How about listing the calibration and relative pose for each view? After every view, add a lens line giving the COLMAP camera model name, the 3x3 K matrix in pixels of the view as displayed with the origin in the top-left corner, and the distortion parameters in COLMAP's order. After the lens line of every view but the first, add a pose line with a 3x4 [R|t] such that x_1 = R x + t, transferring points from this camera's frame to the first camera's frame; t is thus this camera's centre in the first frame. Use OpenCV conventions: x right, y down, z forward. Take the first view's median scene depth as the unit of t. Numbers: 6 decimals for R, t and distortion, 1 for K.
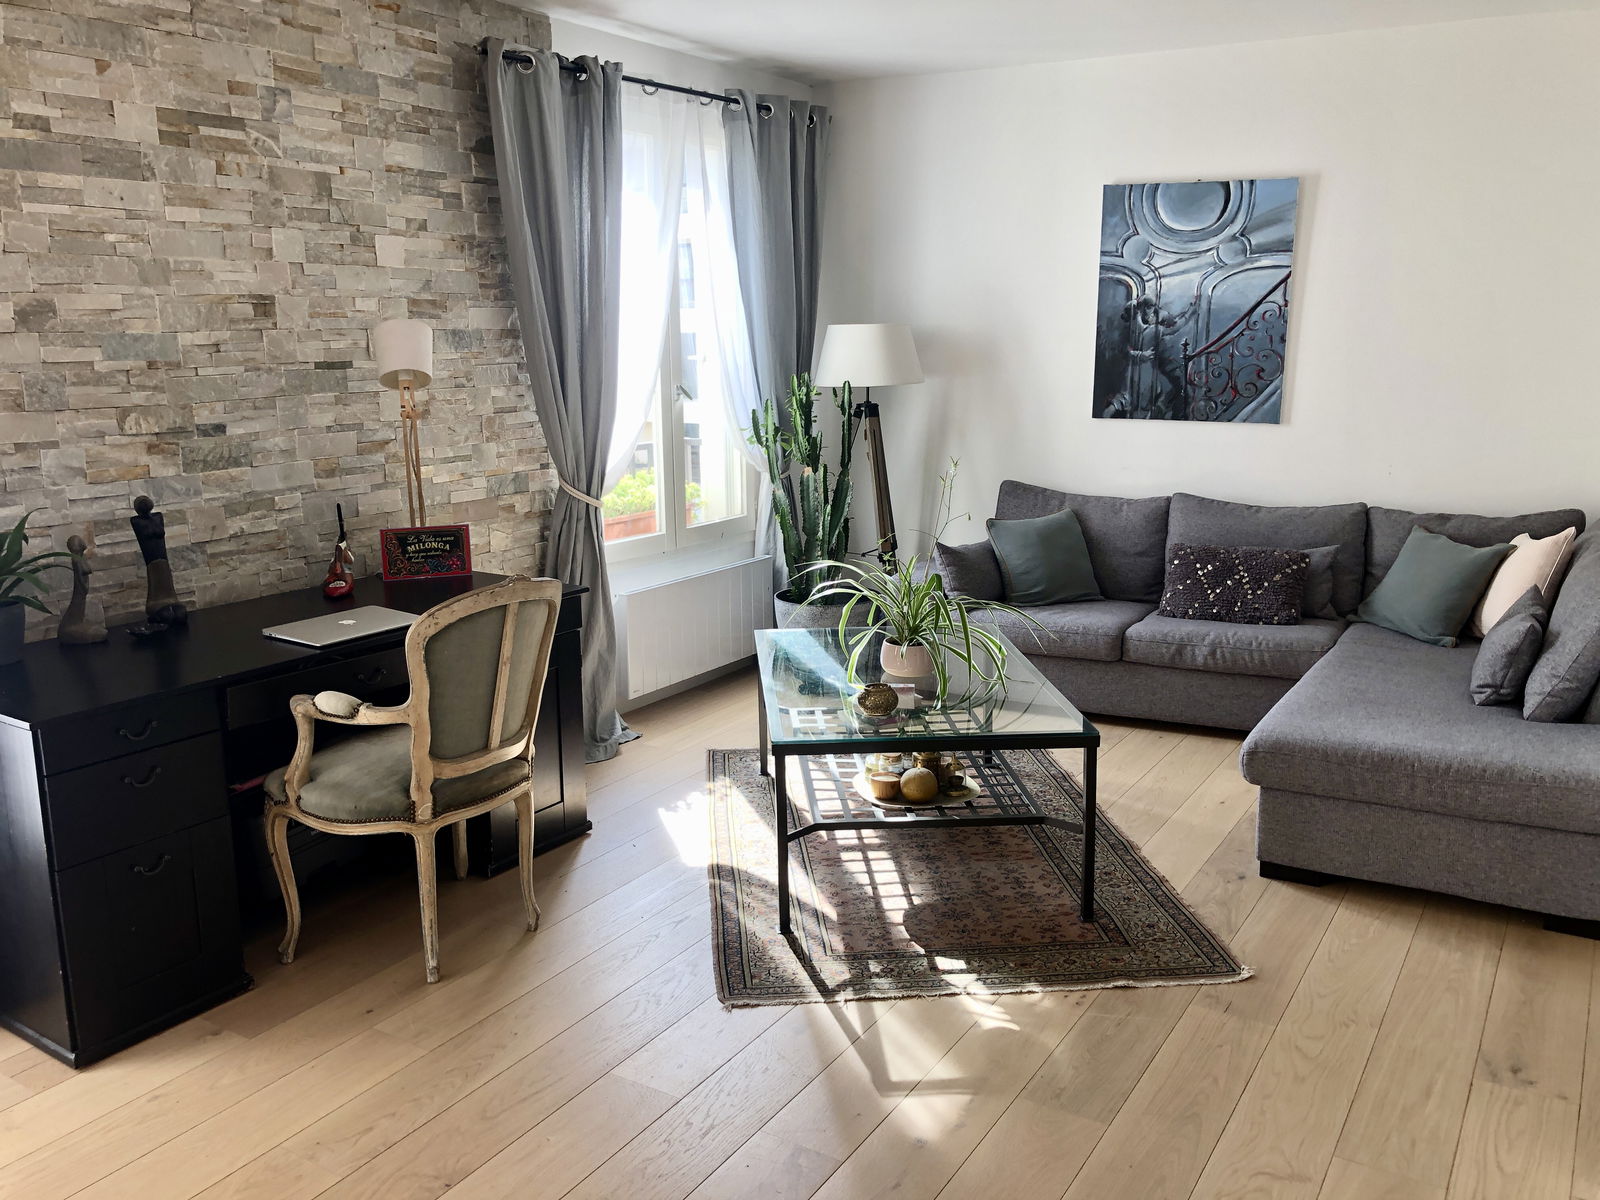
lens RADIAL K [[1311.9, 0, 783.5], [0, 1311.9, 598.4], [0, 0, 1]] dist [0.022597, -0.014365]
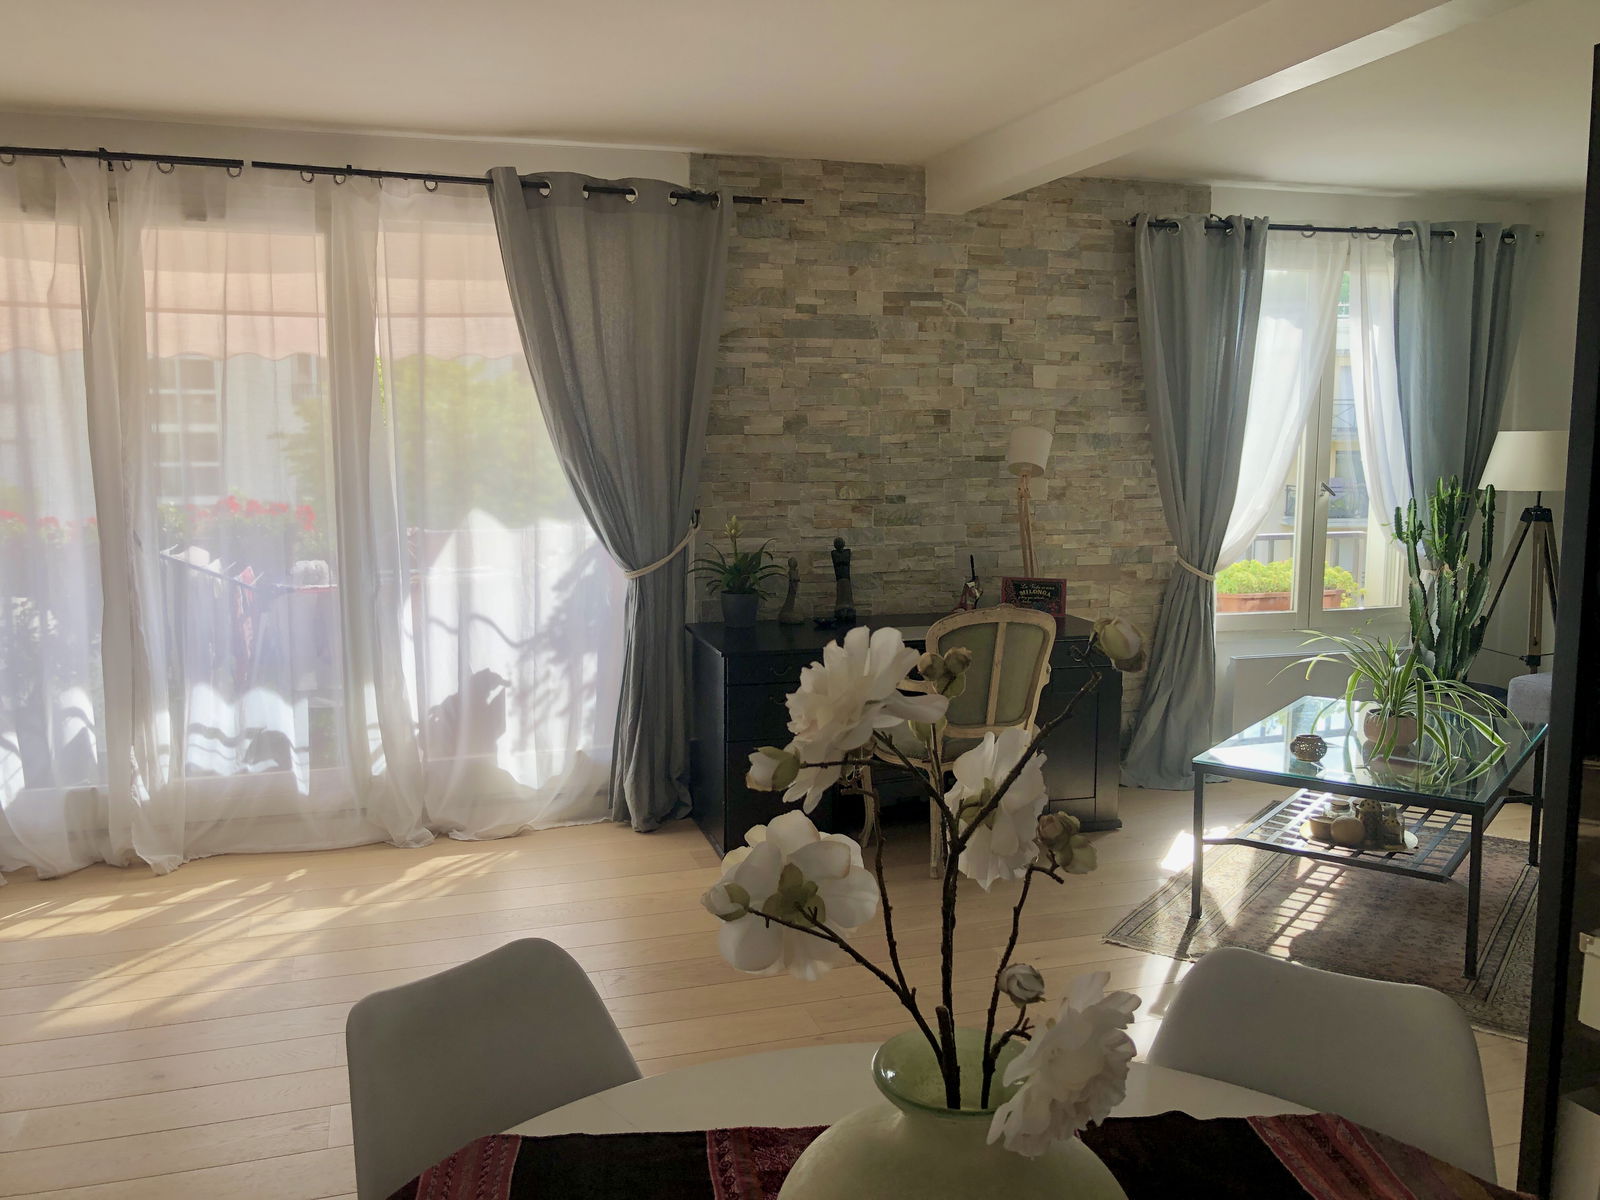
lens RADIAL K [[1311.9, 0, 806.4], [0, 1311.9, 622.1], [0, 0, 1]] dist [0.022597, -0.014365]
pose [[0.772478, 0.106654, -0.626022, 0.399263], [-0.137123, 0.990554, -0.000444, 0.023394], [0.620061, 0.086185, 0.779805, -0.198116]]
